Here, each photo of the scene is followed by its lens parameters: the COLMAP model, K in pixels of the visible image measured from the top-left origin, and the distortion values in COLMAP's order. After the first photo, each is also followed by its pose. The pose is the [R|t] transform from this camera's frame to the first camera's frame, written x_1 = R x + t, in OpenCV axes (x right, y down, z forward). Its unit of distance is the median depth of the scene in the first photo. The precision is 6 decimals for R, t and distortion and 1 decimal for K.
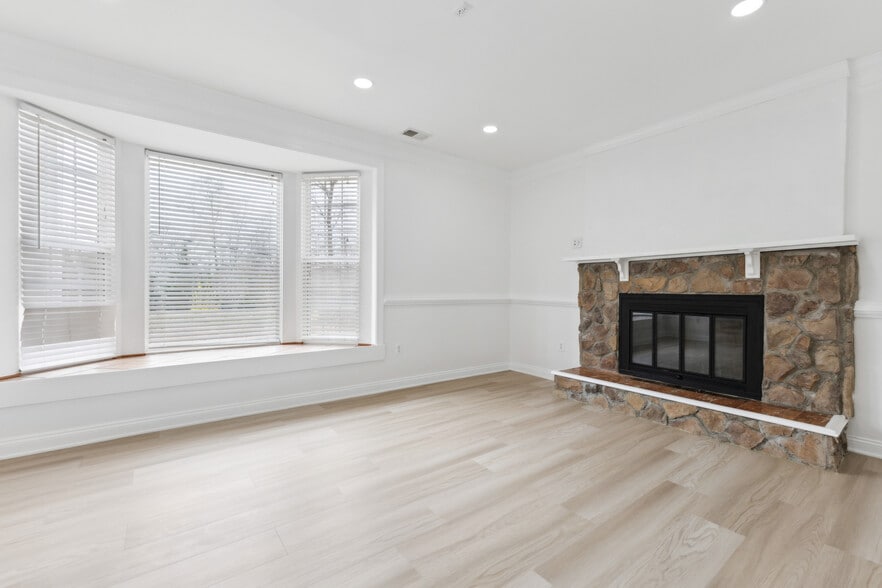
lens RADIAL K [[383.6, 0, 438.2], [0, 383.6, 290.5], [0, 0, 1]] dist [0.010653, -0.000804]
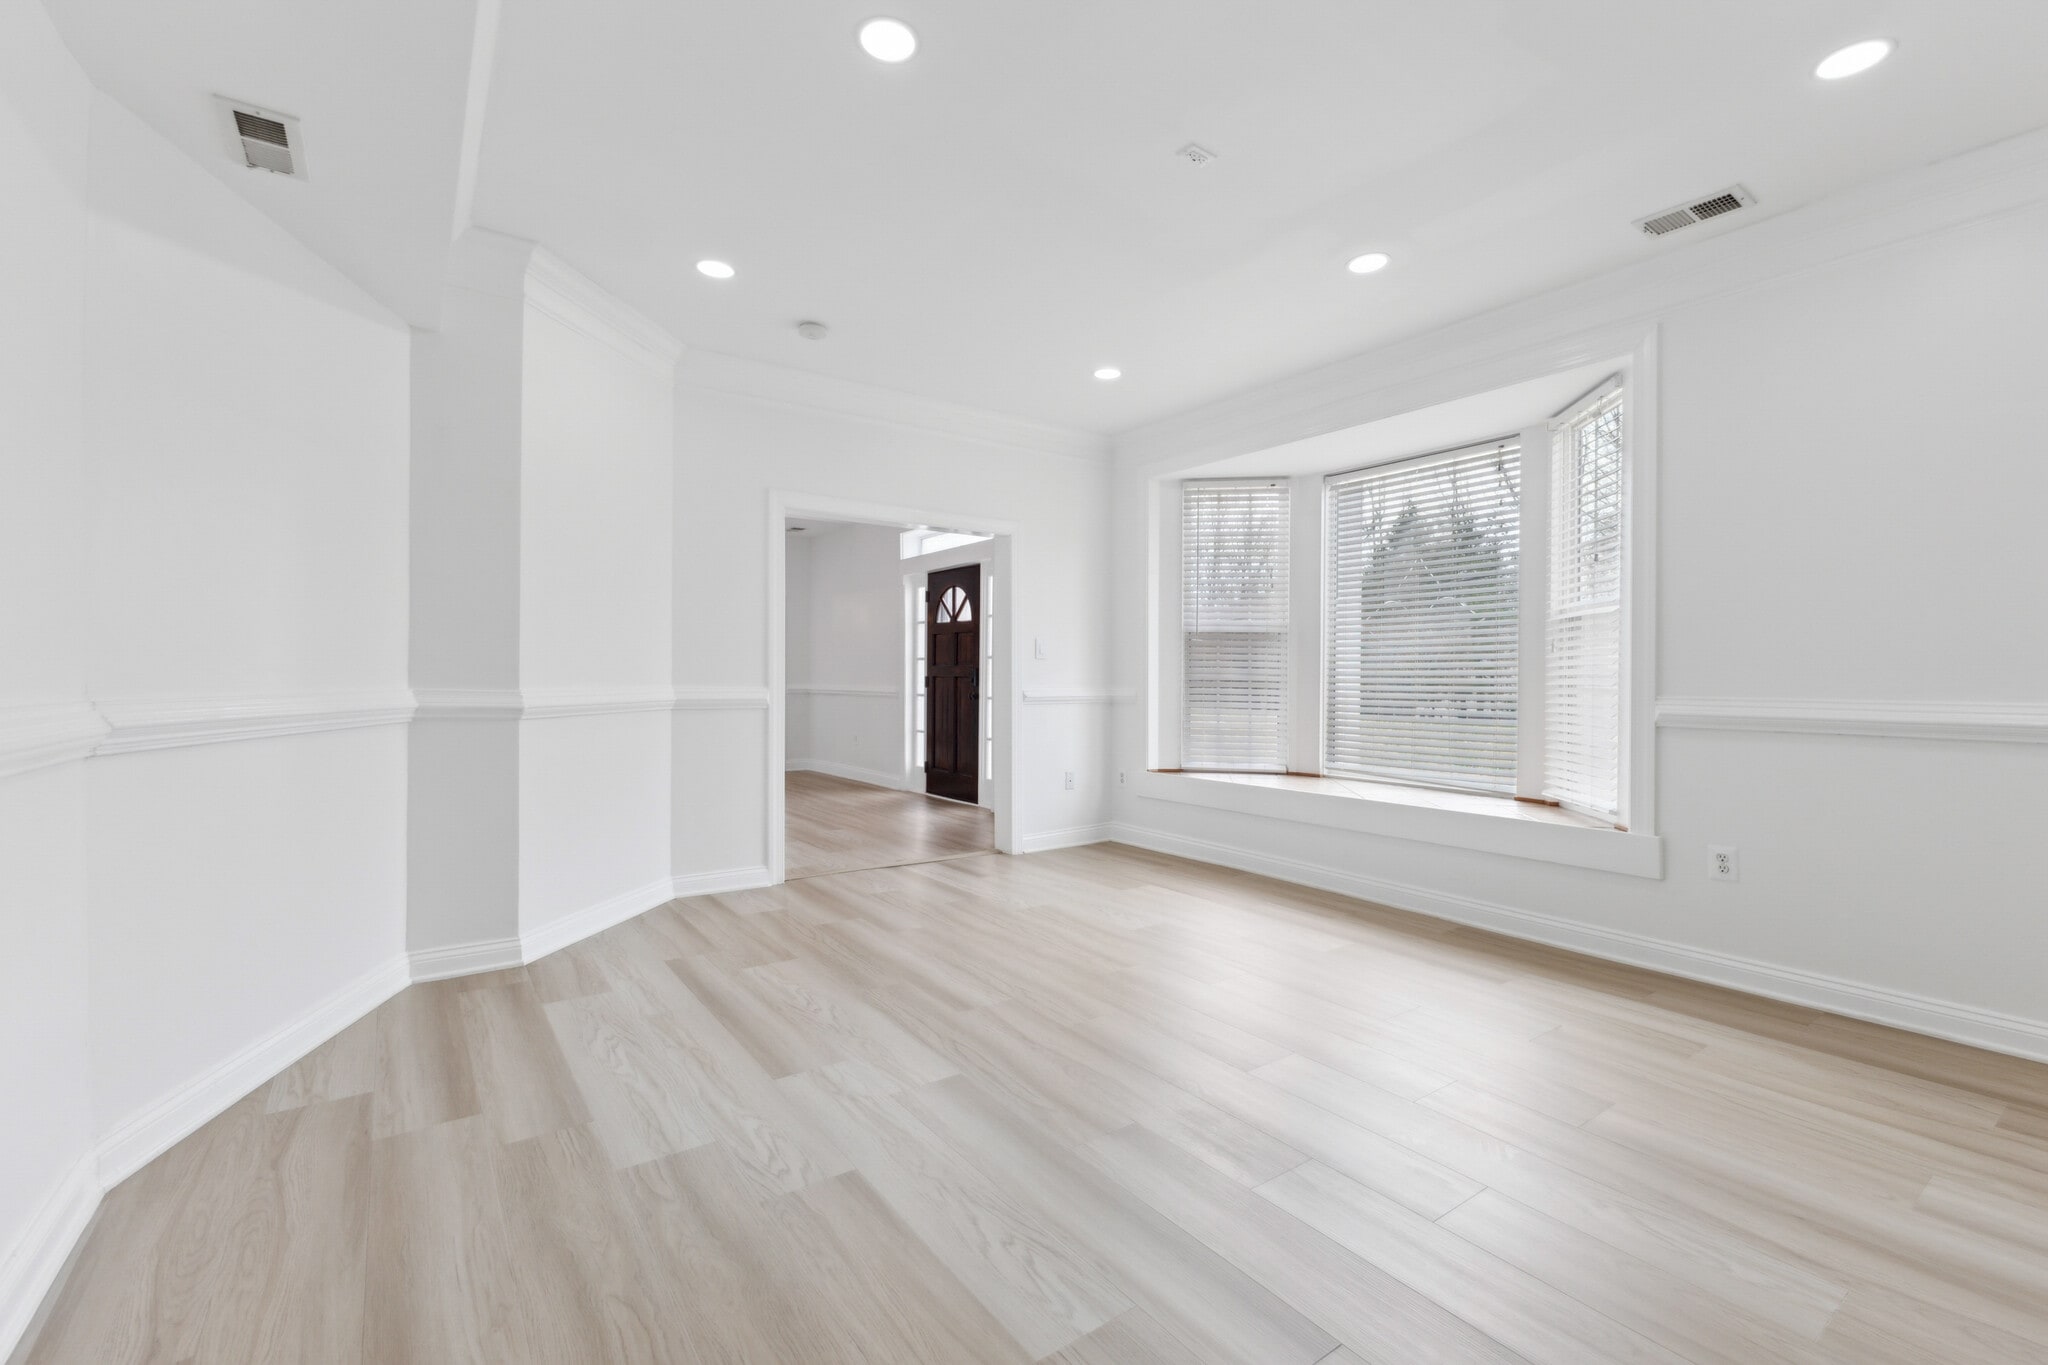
lens RADIAL K [[890.7, 0, 1020.3], [0, 890.7, 683.2], [0, 0, 1]] dist [0.010653, -0.000804]
pose [[-0.039931, 0.000940, -0.999202, 0.815757], [-0.006200, 0.999980, 0.001188, 0.001334], [0.999183, 0.006242, -0.039924, 0.507223]]
